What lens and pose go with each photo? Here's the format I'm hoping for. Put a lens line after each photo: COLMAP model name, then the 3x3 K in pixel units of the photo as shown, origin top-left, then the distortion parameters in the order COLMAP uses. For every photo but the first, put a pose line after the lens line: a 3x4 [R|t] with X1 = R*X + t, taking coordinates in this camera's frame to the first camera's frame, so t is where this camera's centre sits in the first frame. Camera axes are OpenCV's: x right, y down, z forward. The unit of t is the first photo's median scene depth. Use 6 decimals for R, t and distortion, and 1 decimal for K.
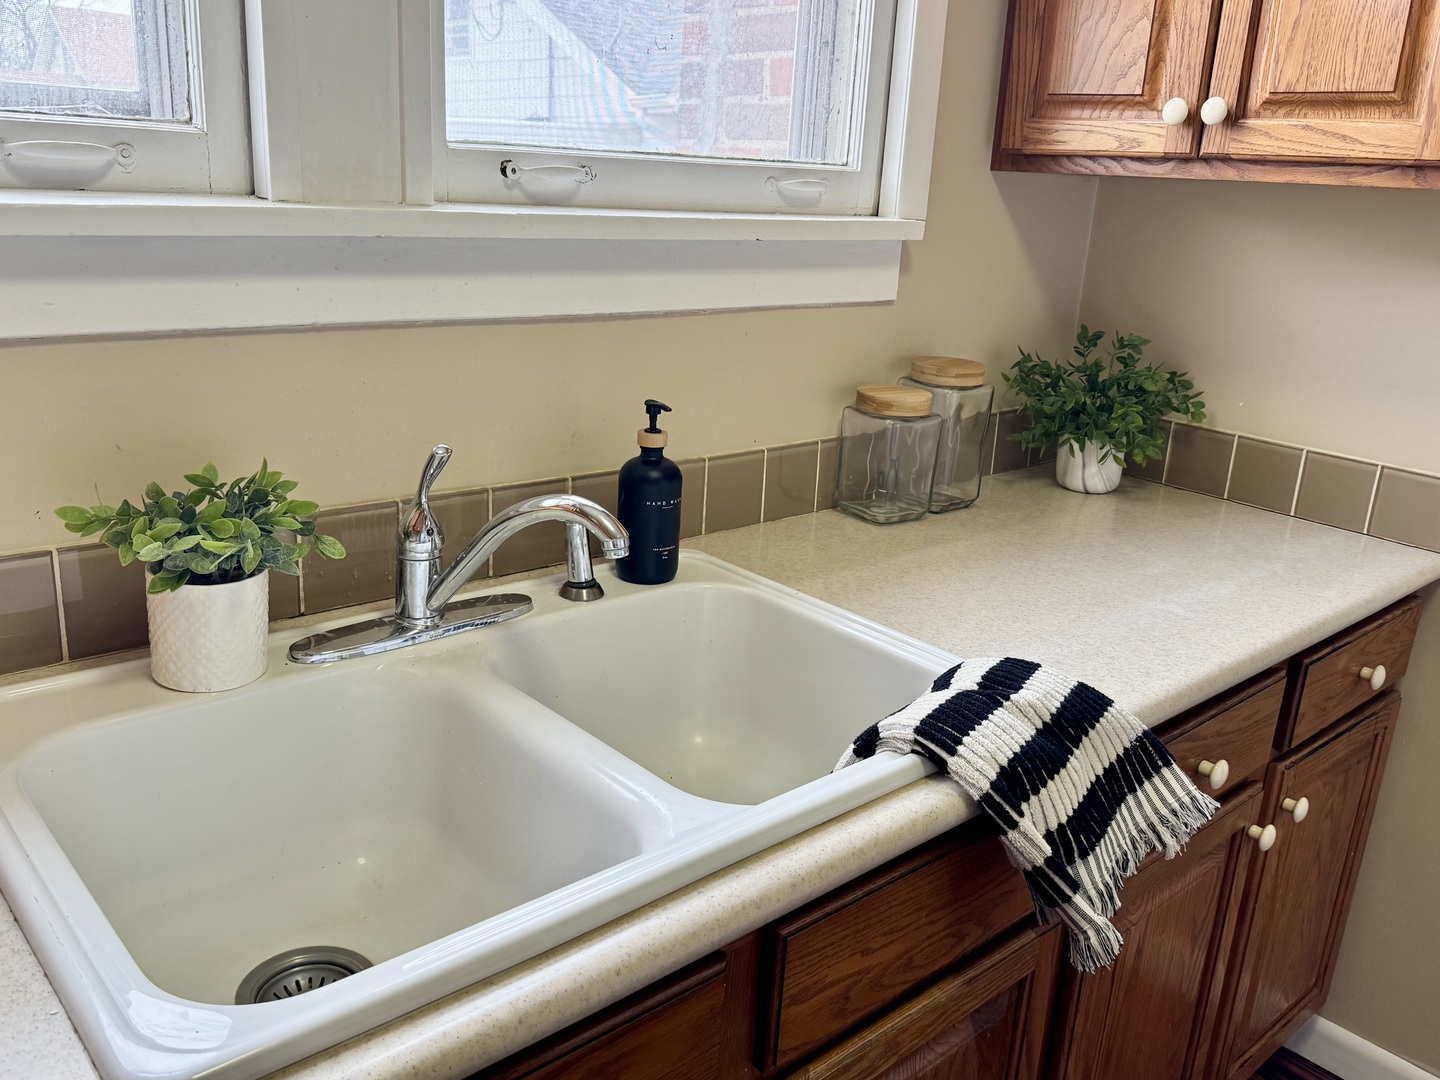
lens RADIAL K [[1184.1, 0, 733.8], [0, 1184.1, 535.4], [0, 0, 1]] dist [0.047767, -0.044773]
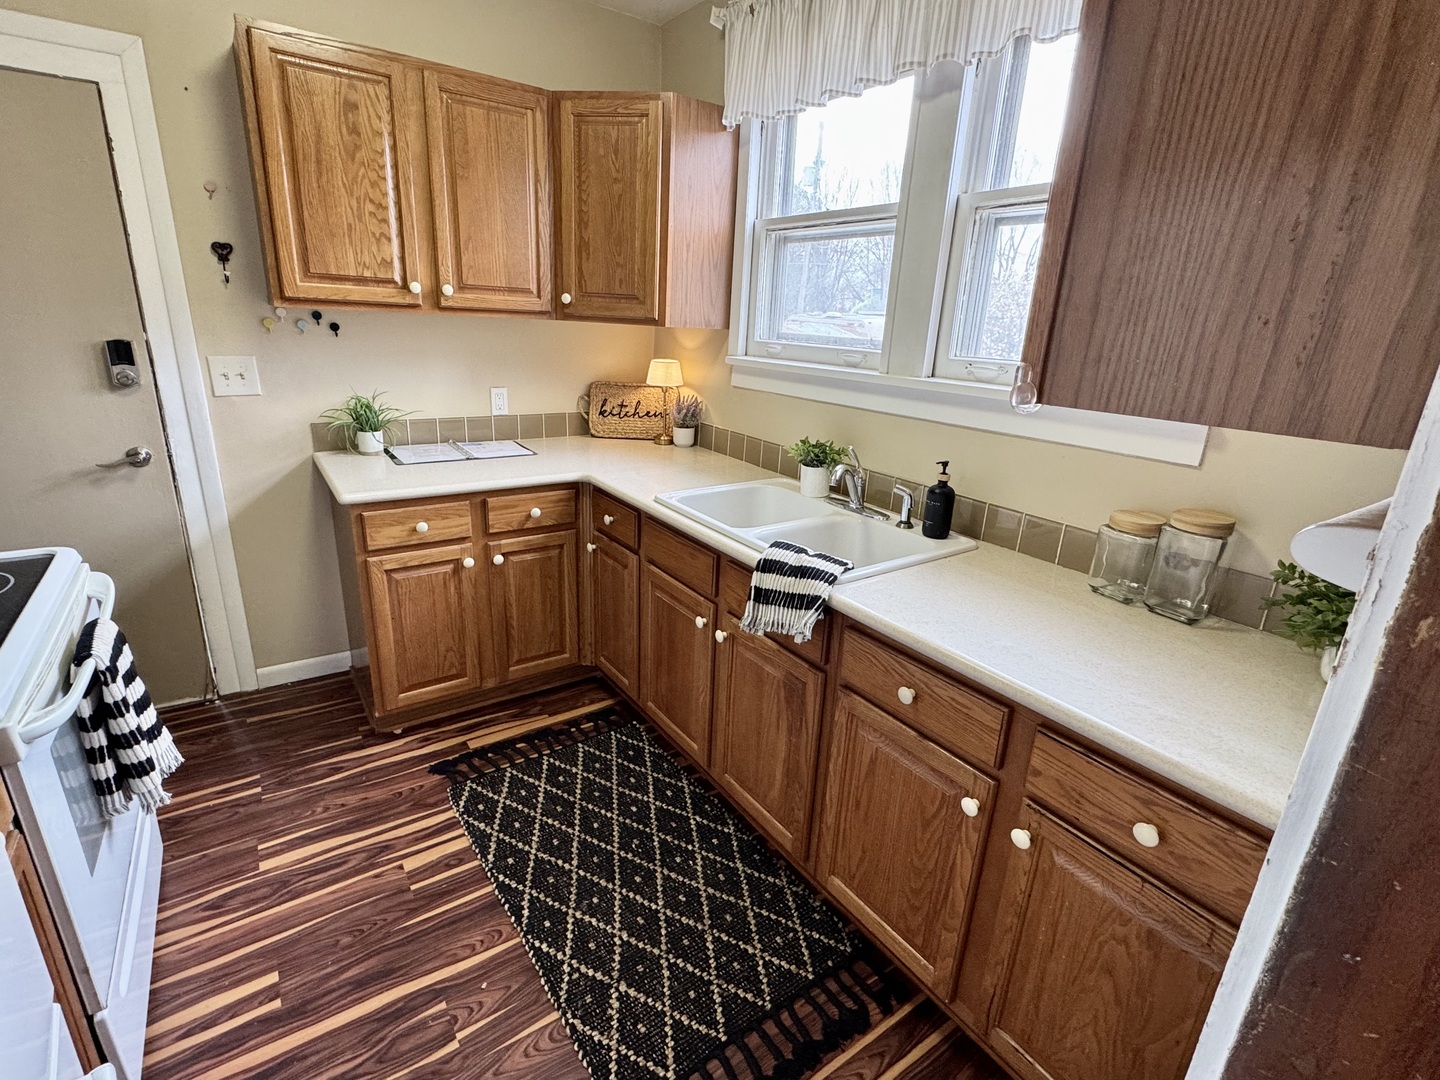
lens RADIAL K [[687.5, 0, 721.4], [0, 687.5, 543.5], [0, 0, 1]] dist [-0.002893, -0.000067]
pose [[-0.128745, 0.251322, -0.959303, 1.123579], [-0.338442, 0.898139, 0.280719, -0.165684], [0.932138, 0.360809, -0.030573, 0.563751]]
